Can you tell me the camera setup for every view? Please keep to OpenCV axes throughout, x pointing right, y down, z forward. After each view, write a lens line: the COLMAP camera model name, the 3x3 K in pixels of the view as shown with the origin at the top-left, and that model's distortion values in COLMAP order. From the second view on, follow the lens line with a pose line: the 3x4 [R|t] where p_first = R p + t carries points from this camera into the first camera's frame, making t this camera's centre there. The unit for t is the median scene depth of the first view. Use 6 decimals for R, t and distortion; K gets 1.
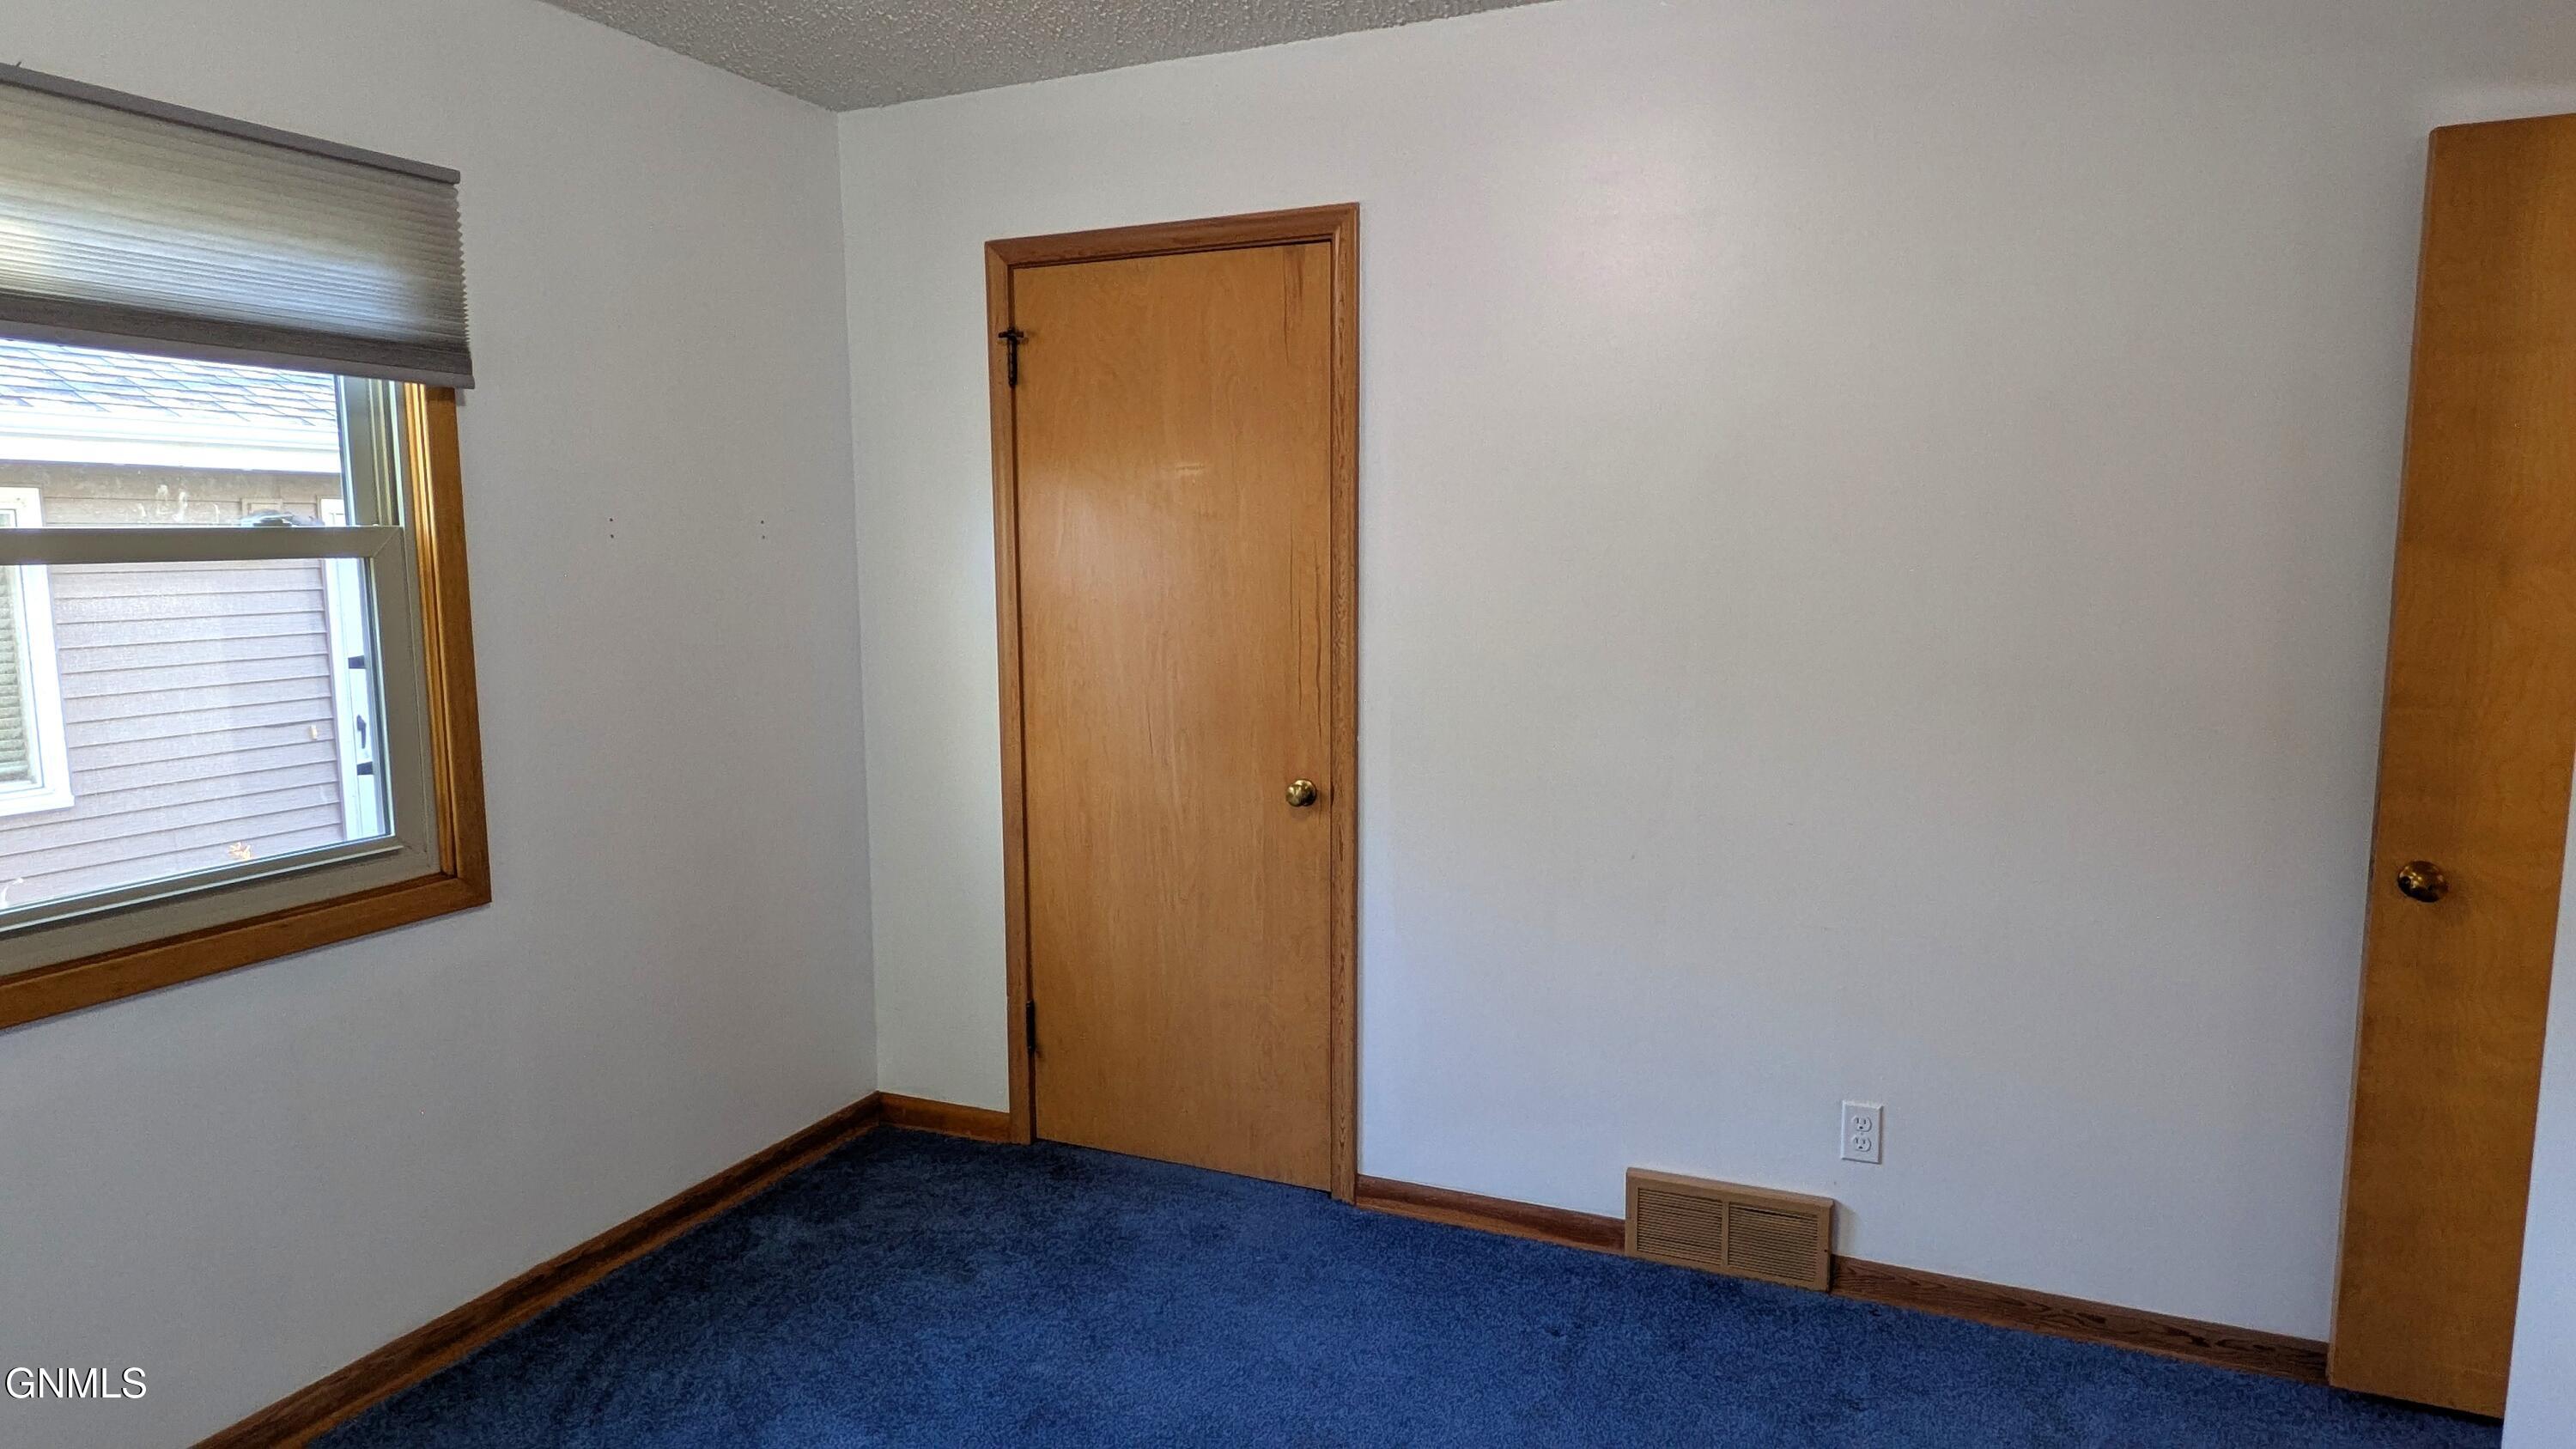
lens RADIAL K [[1492.3, 0, 1296.2], [0, 1492.3, 740.1], [0, 0, 1]] dist [-0.002567, -0.000932]
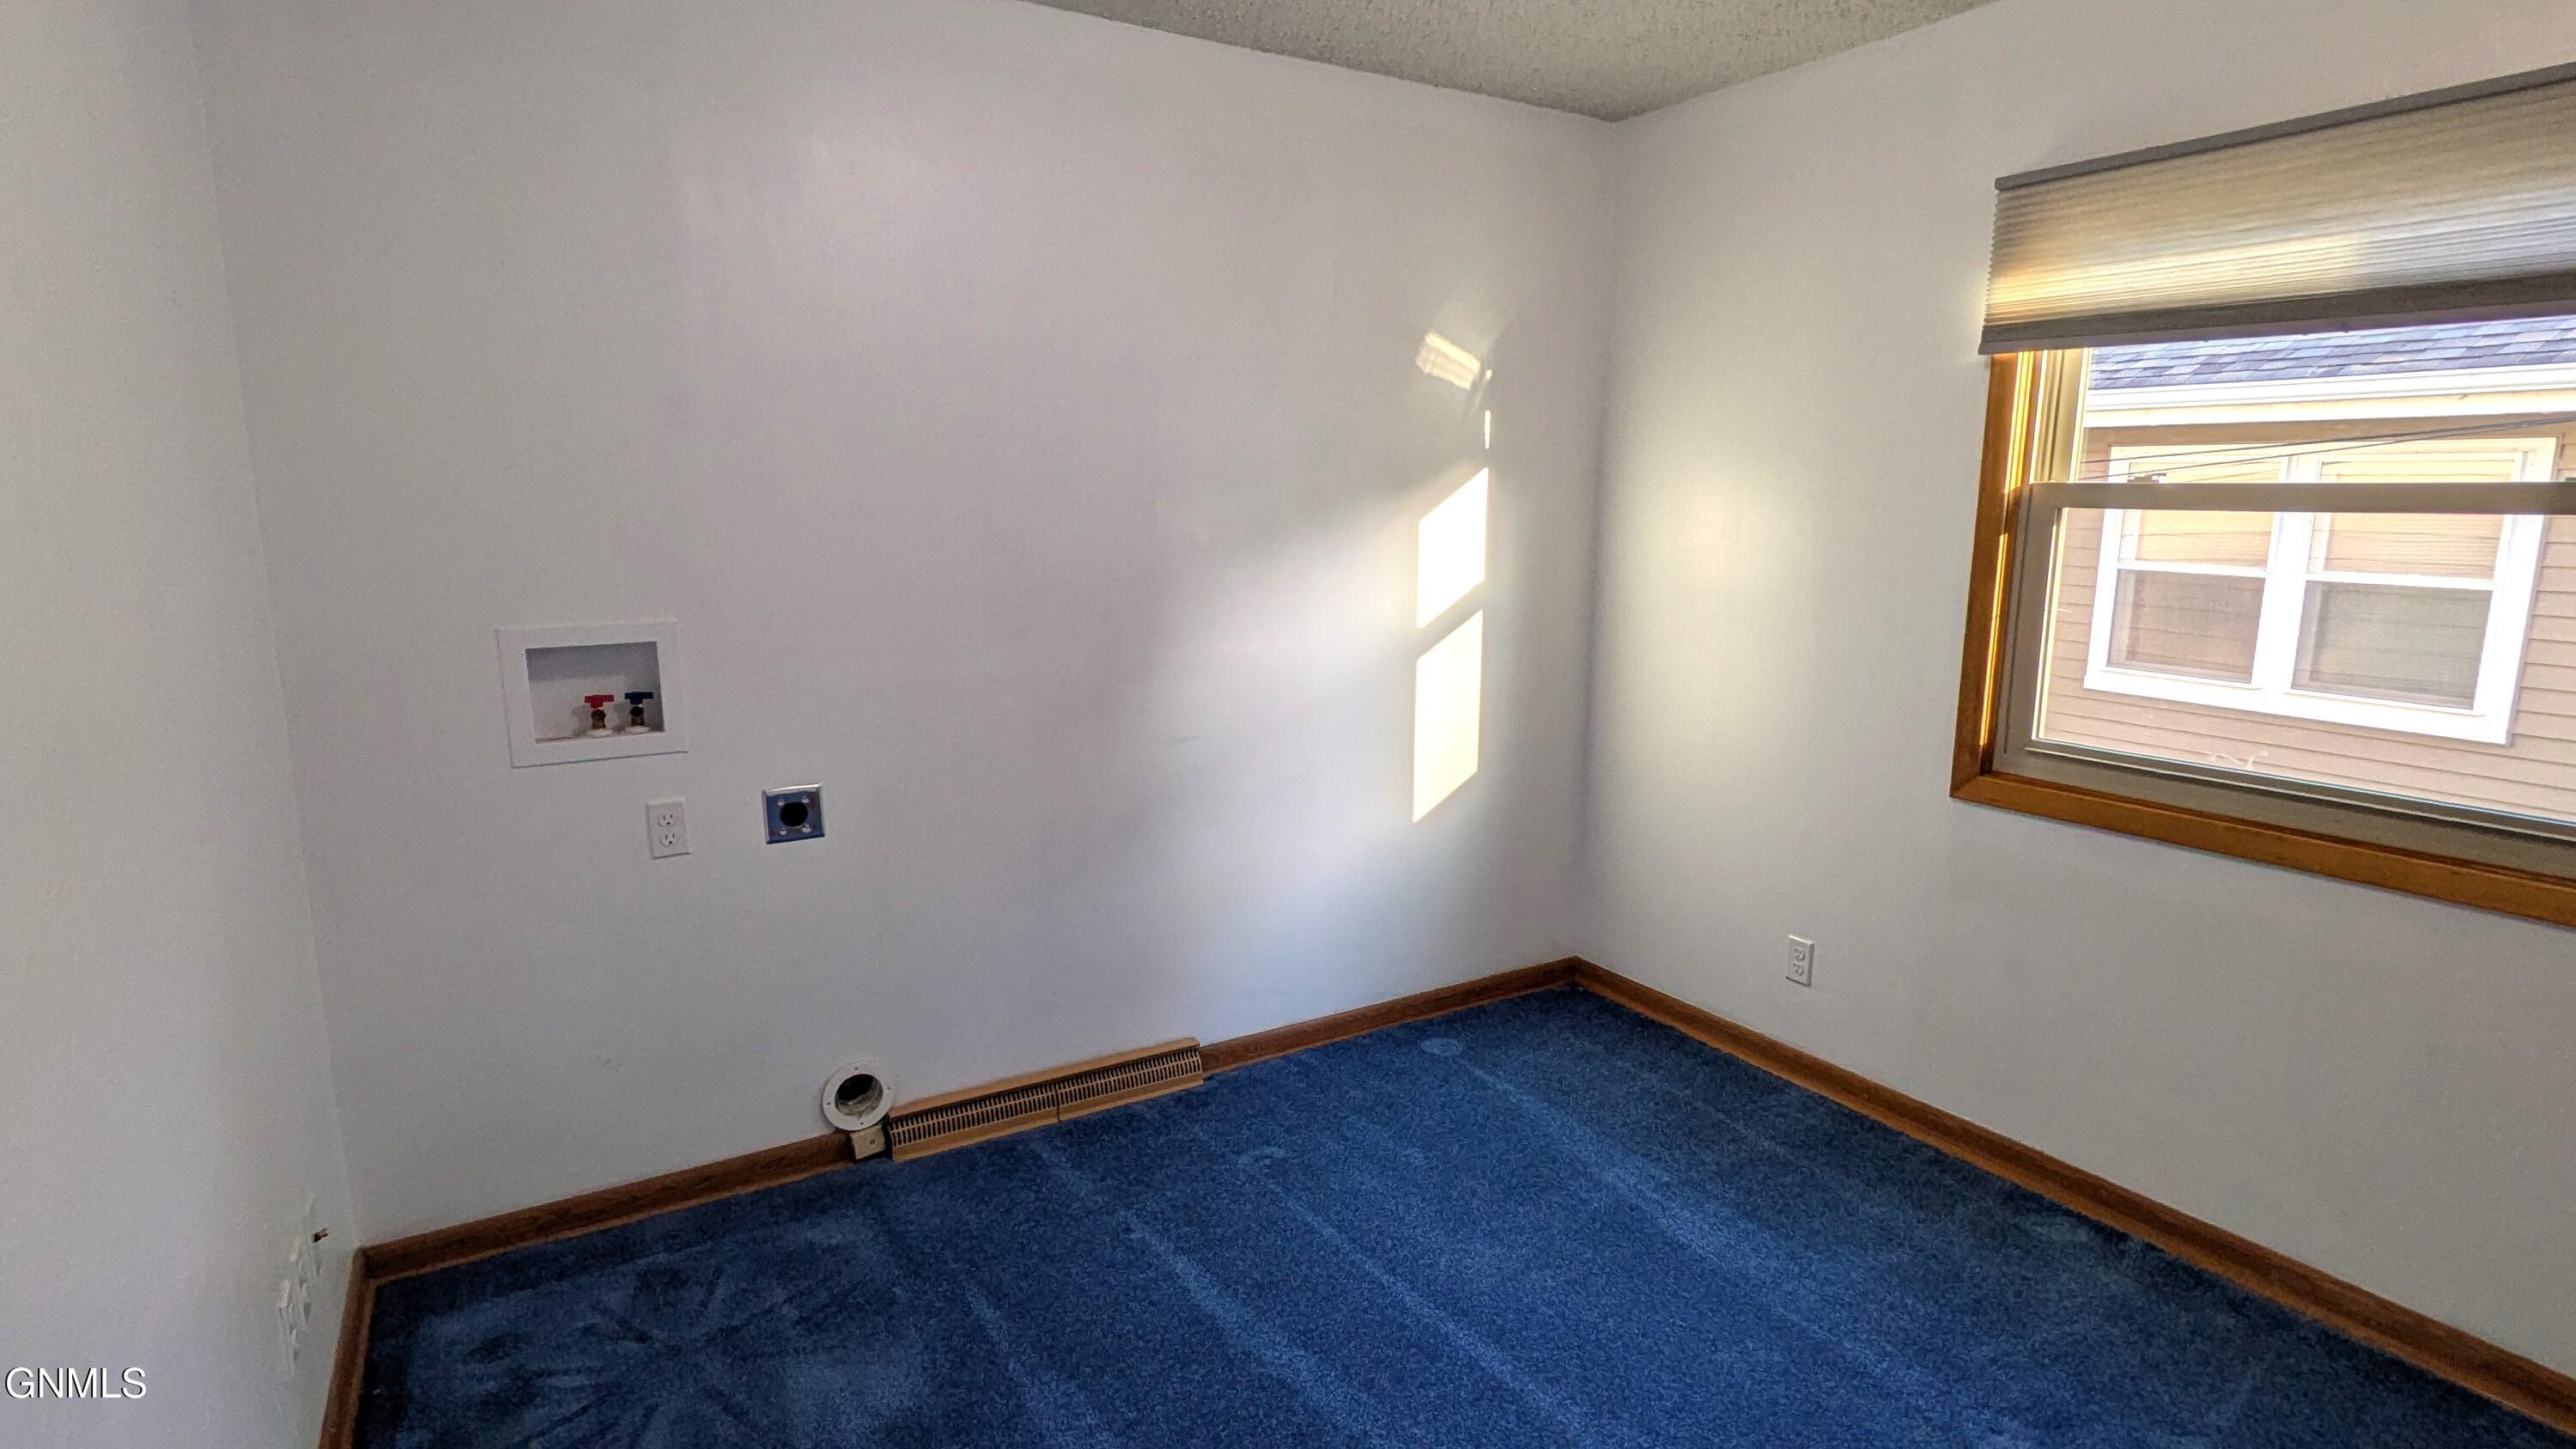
lens RADIAL K [[1311.0, 0, 1288.0], [0, 1311.0, 724.5], [0, 0, 1]] dist [-0.000959, -0.000269]
pose [[-0.577173, 0.147042, -0.803275, 0.529807], [-0.107837, 0.961318, 0.253456, -0.123801], [0.809471, 0.232911, -0.538990, 0.874090]]
